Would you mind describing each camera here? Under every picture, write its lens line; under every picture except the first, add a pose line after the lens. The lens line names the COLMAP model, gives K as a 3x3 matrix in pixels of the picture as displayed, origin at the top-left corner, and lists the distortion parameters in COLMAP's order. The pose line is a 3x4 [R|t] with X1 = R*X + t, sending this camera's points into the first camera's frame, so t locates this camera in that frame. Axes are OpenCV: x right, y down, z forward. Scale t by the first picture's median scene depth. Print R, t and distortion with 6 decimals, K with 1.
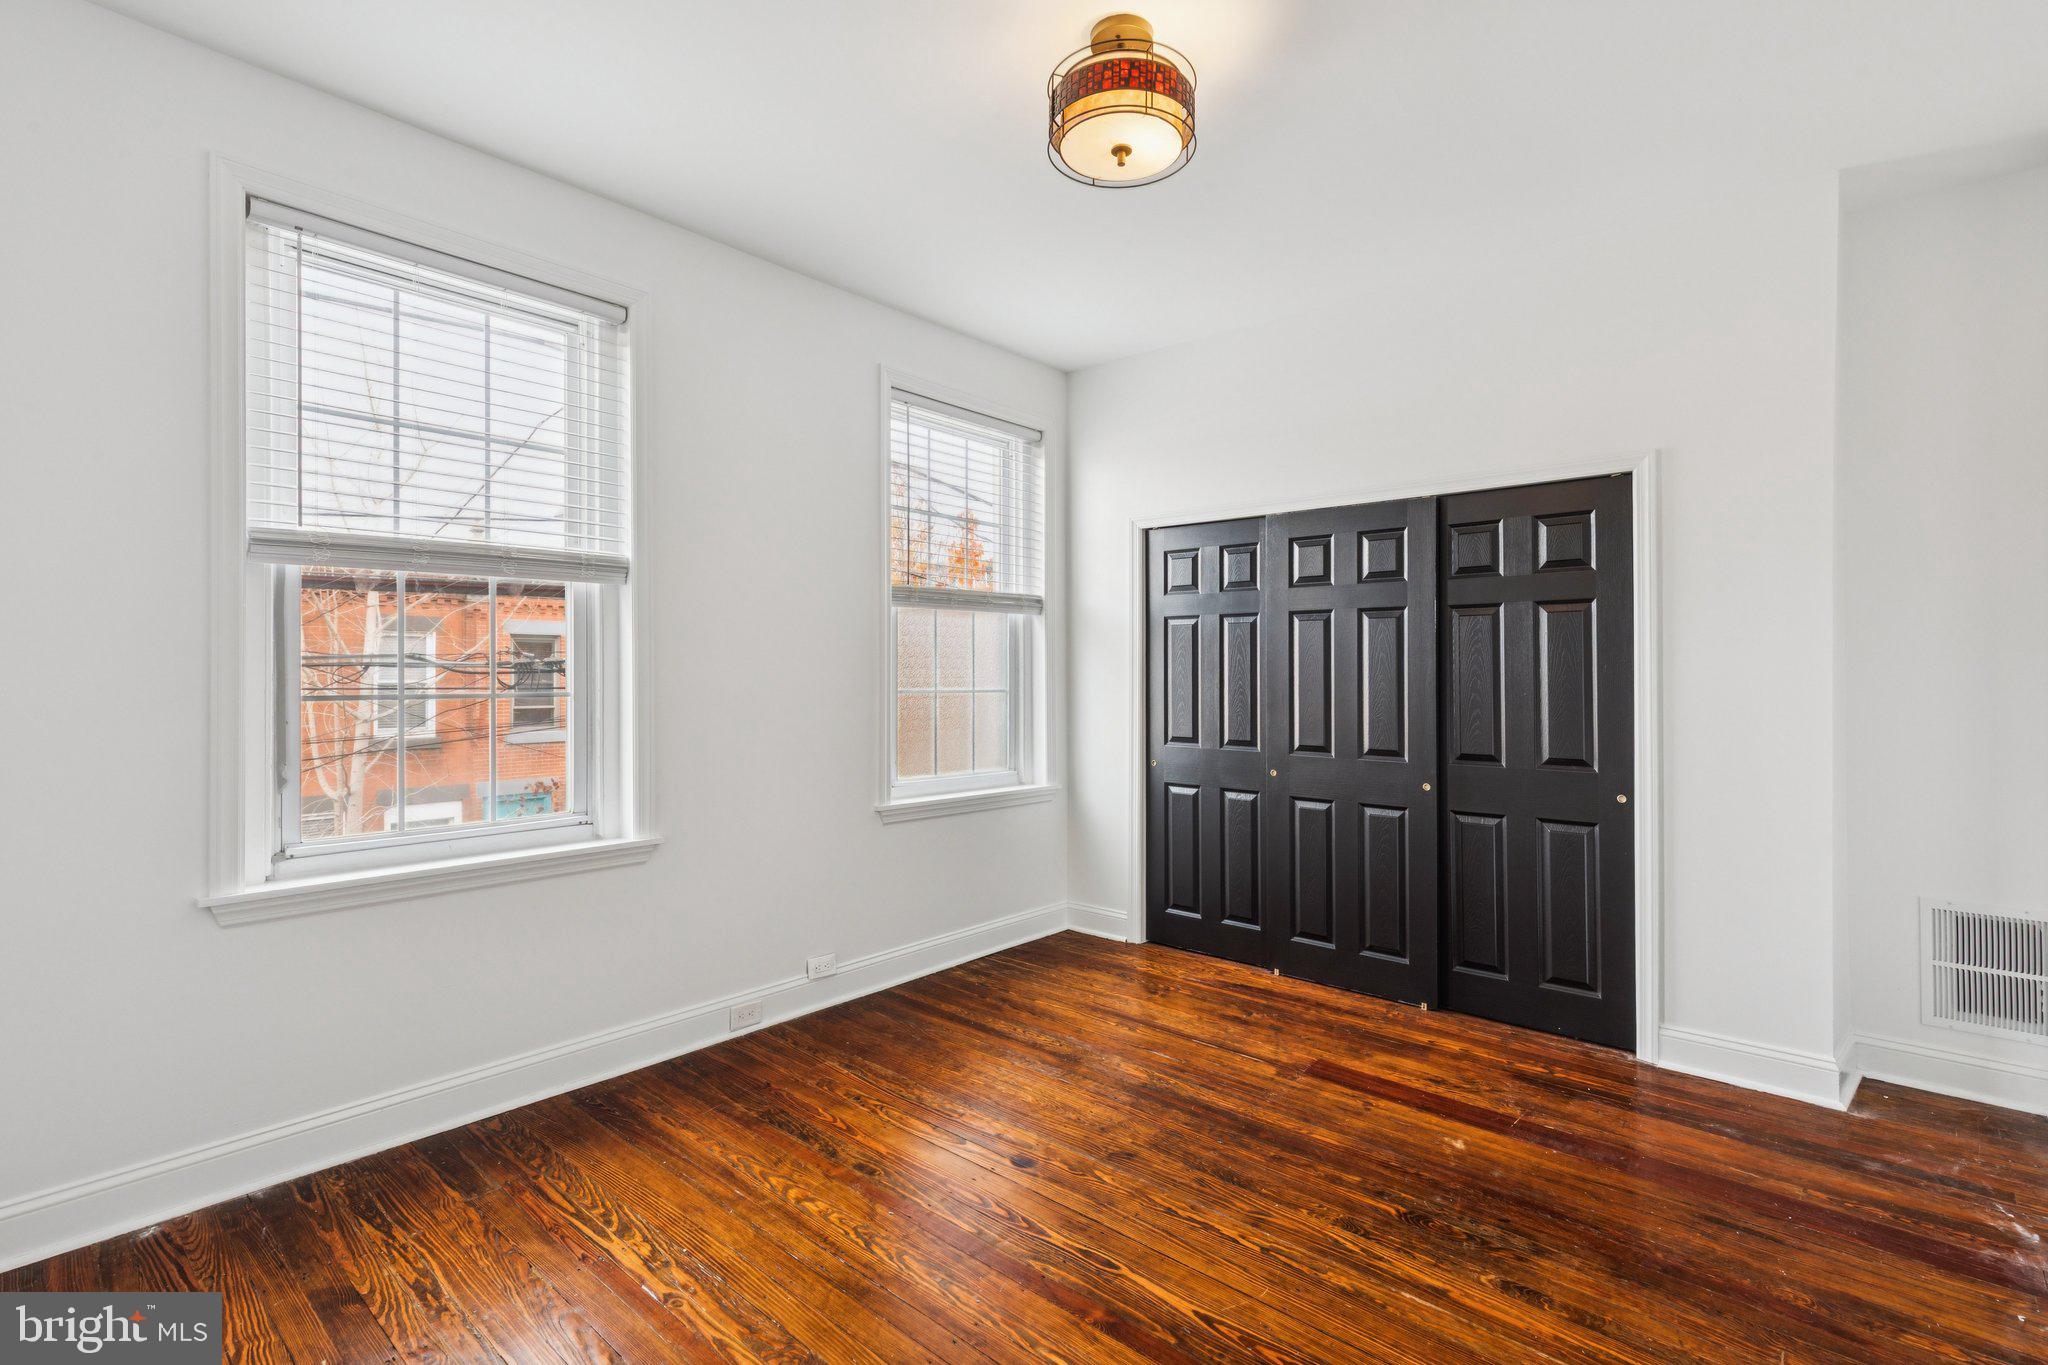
lens RADIAL K [[938.2, 0, 1040.8], [0, 938.2, 667.5], [0, 0, 1]] dist [0.006926, -0.000329]
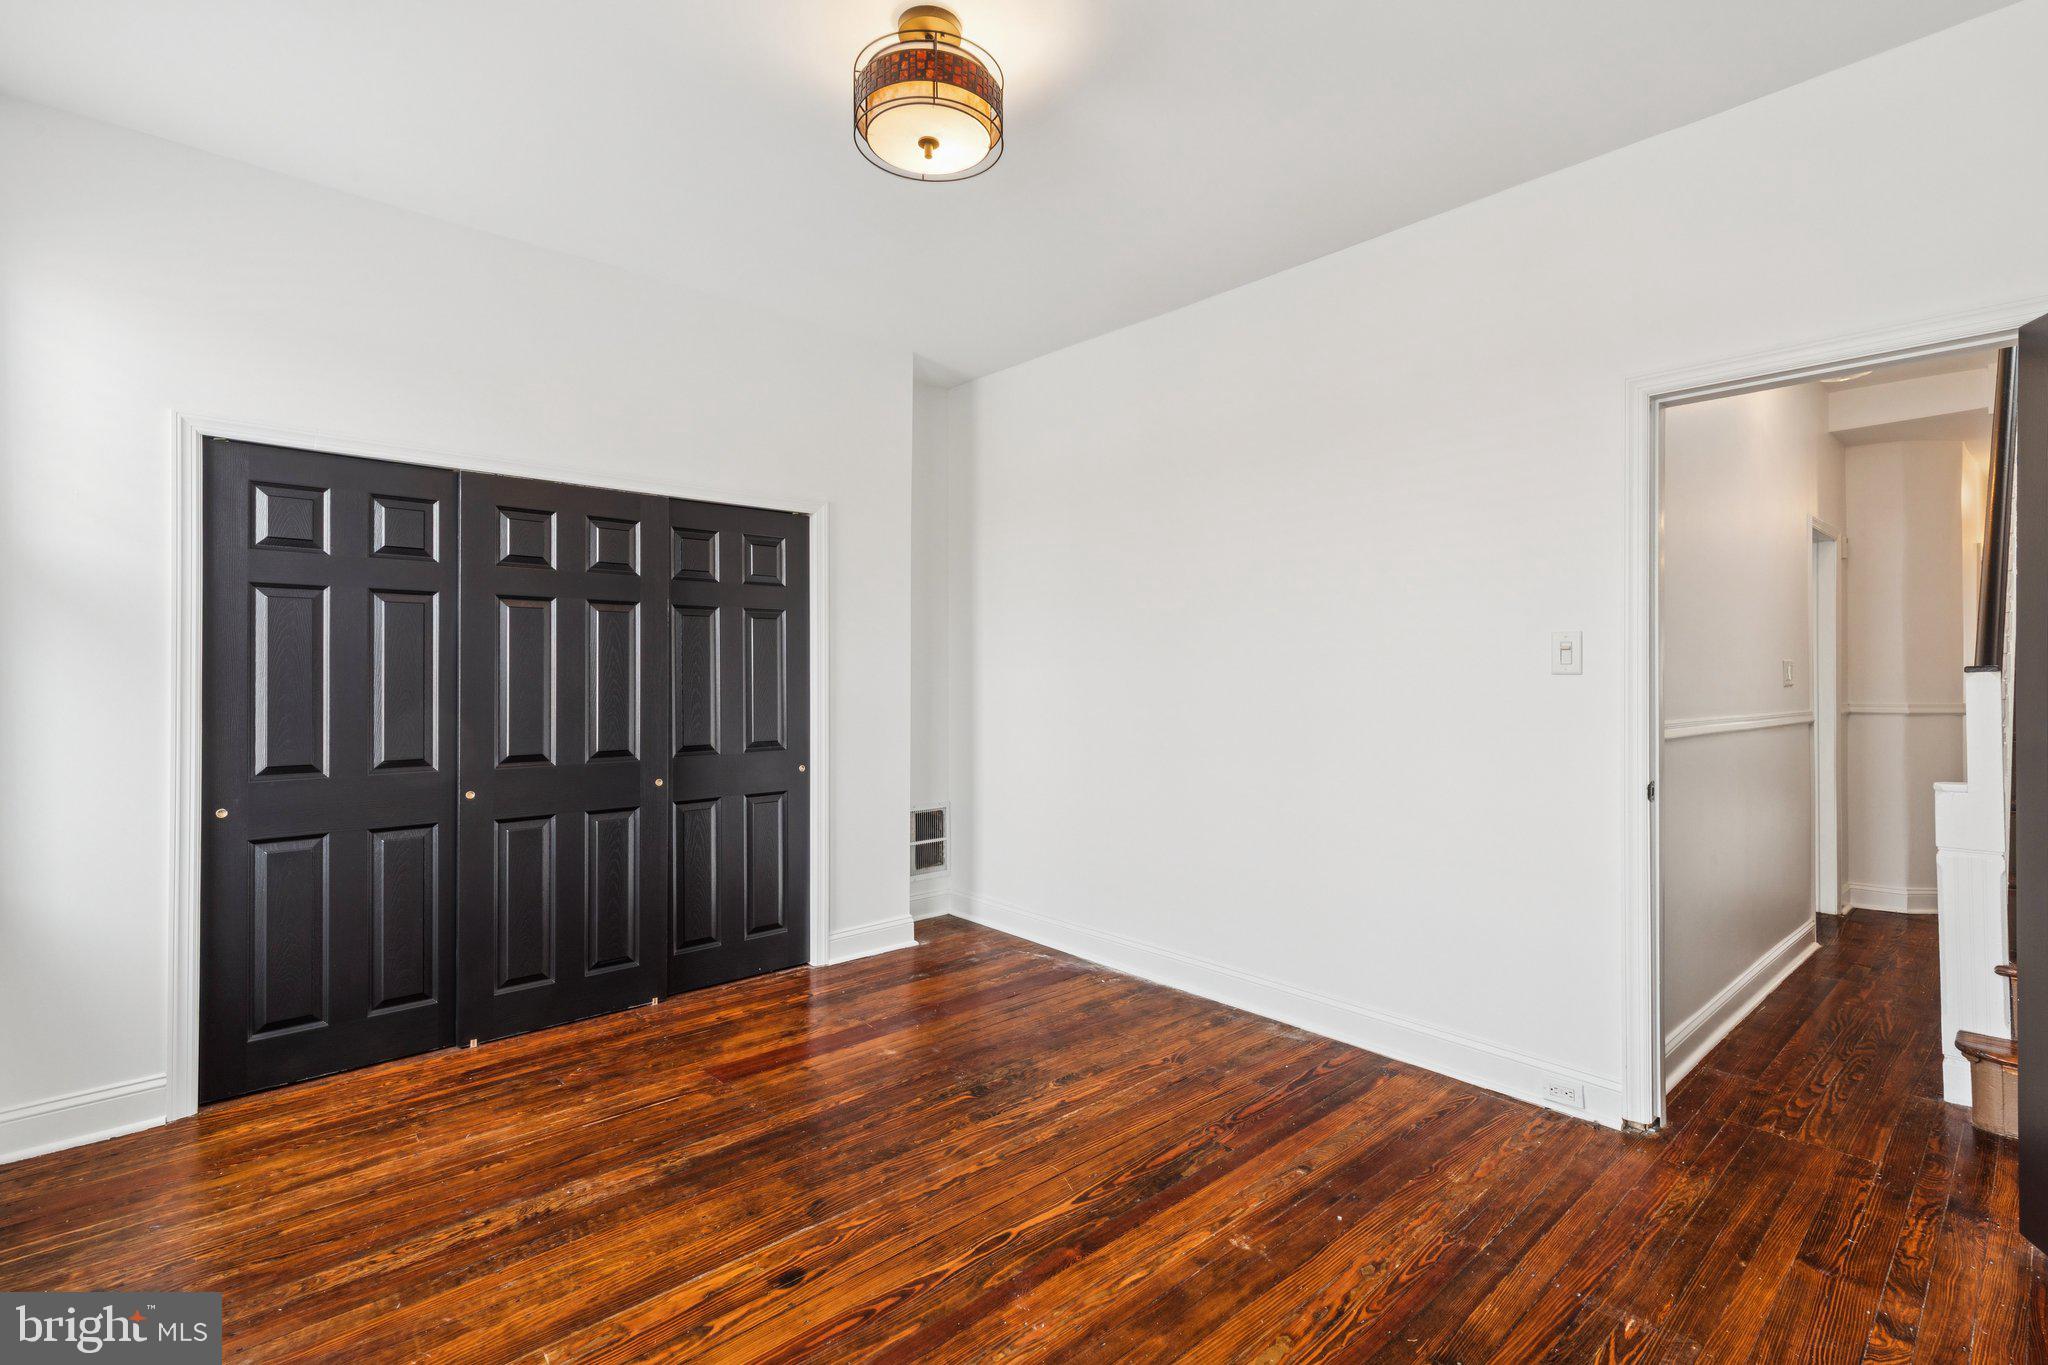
lens RADIAL K [[938.2, 0, 1040.8], [0, 938.2, 667.5], [0, 0, 1]] dist [0.006926, -0.000329]
pose [[0.118802, 0.000469, 0.992918, -0.614828], [-0.007058, 0.999975, 0.000372, 0.000192], [-0.992893, -0.007052, 0.118802, 0.536821]]
